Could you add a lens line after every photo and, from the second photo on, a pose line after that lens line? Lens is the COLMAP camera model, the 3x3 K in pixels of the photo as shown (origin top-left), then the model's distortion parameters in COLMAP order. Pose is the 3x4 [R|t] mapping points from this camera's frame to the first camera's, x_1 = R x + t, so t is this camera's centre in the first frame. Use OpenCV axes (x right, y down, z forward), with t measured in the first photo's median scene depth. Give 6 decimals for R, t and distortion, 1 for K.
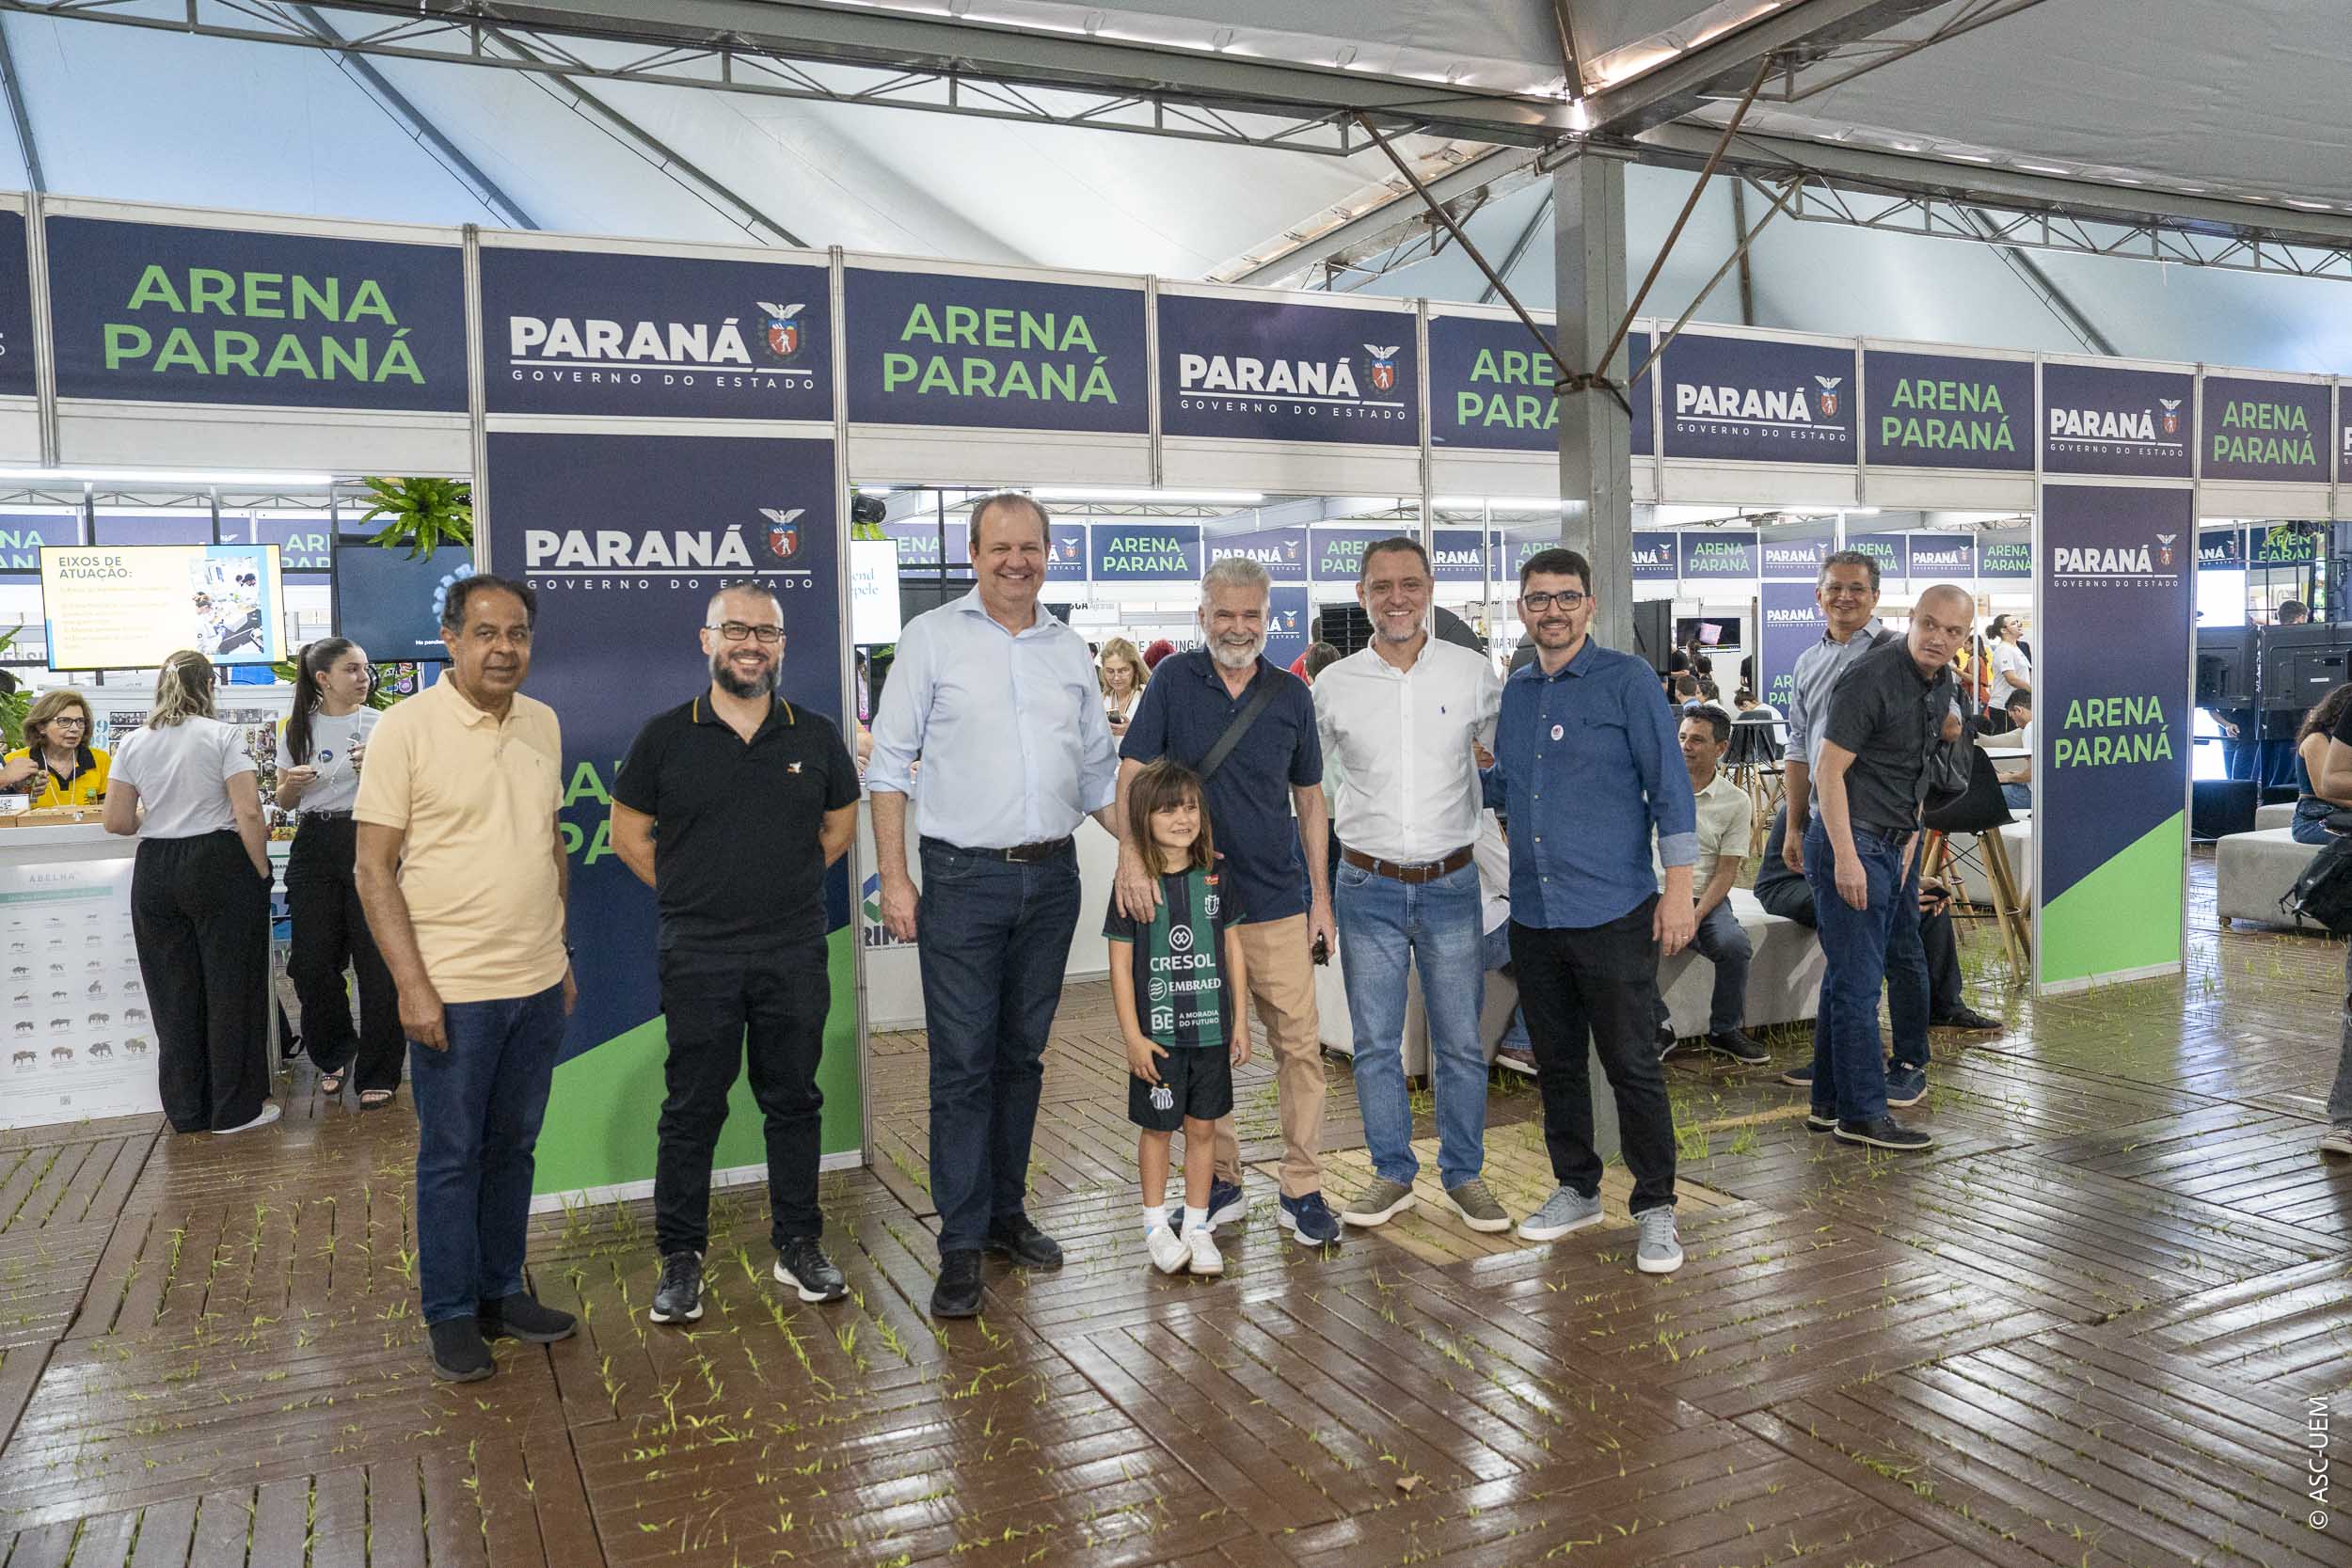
lens RADIAL K [[1801.2, 0, 1185.0], [0, 1801.2, 793.2], [0, 0, 1]] dist [-0.090657, 0.097886]
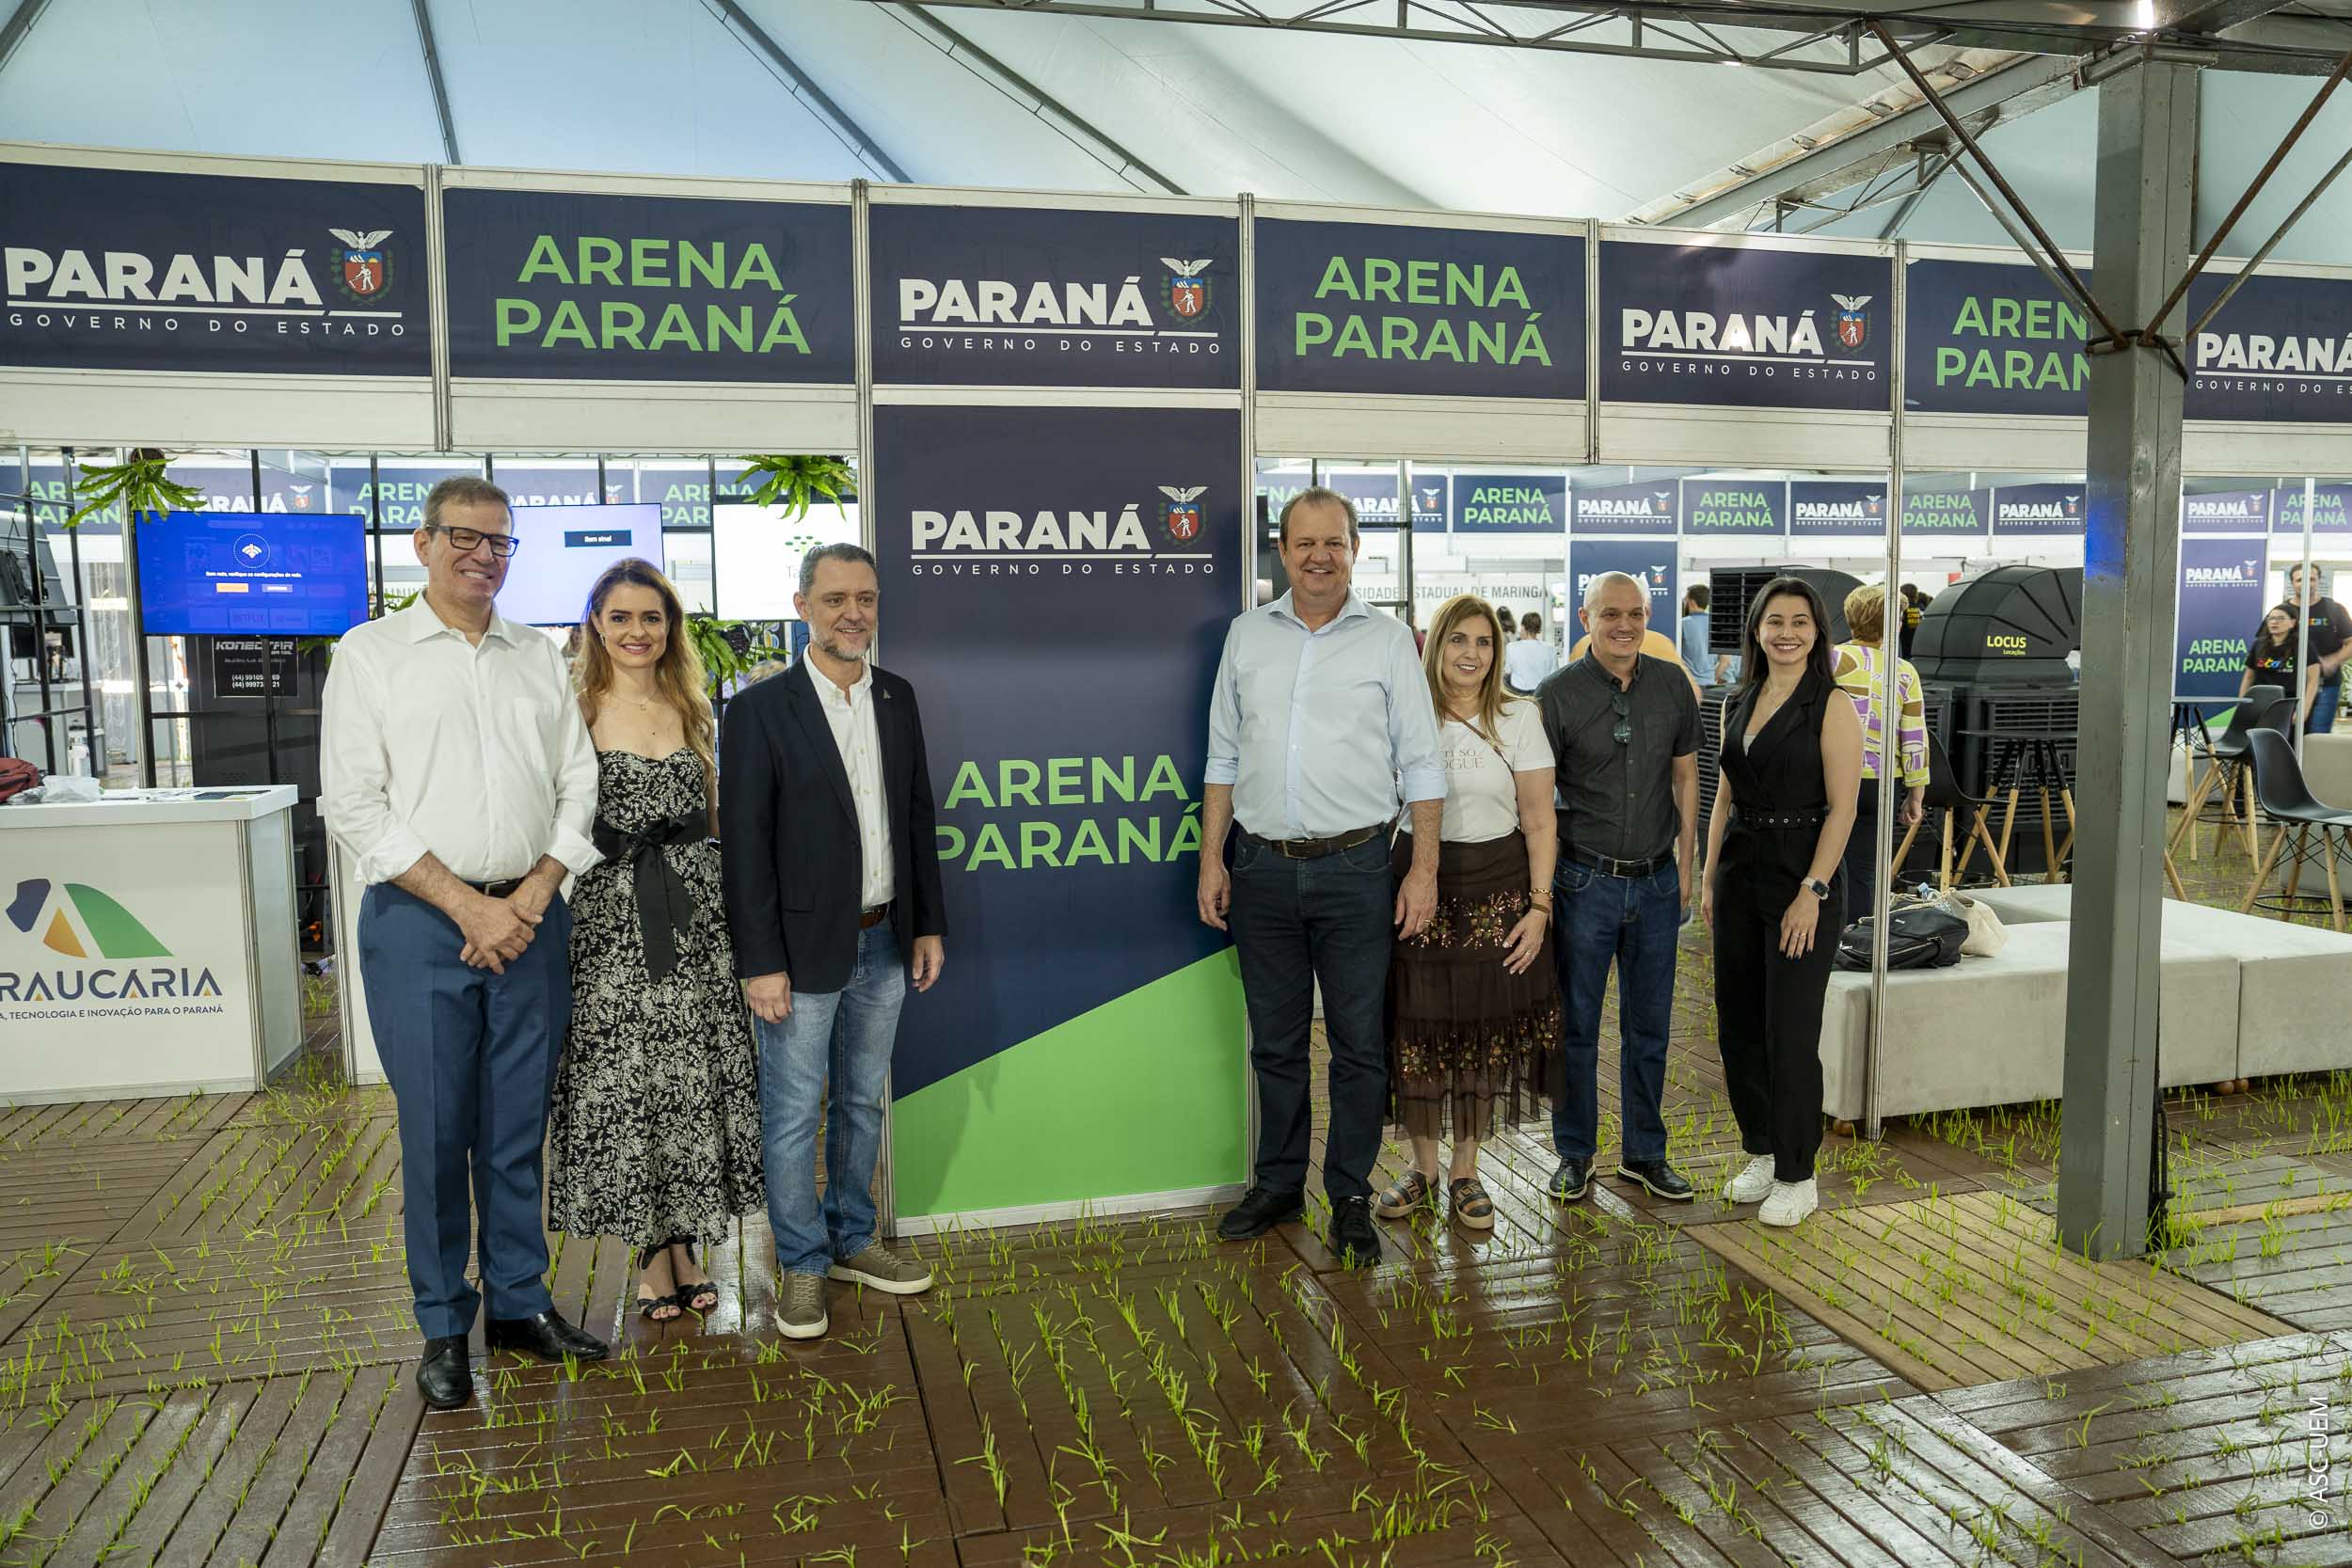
lens RADIAL K [[1763.6, 0, 1174.7], [0, 1763.6, 795.0], [0, 0, 1]] dist [-0.080187, 0.072004]
pose [[0.982638, 0.032009, -0.182751, -0.059857], [-0.024653, 0.998797, 0.042383, -0.039479], [0.183888, -0.037142, 0.982245, 0.112567]]
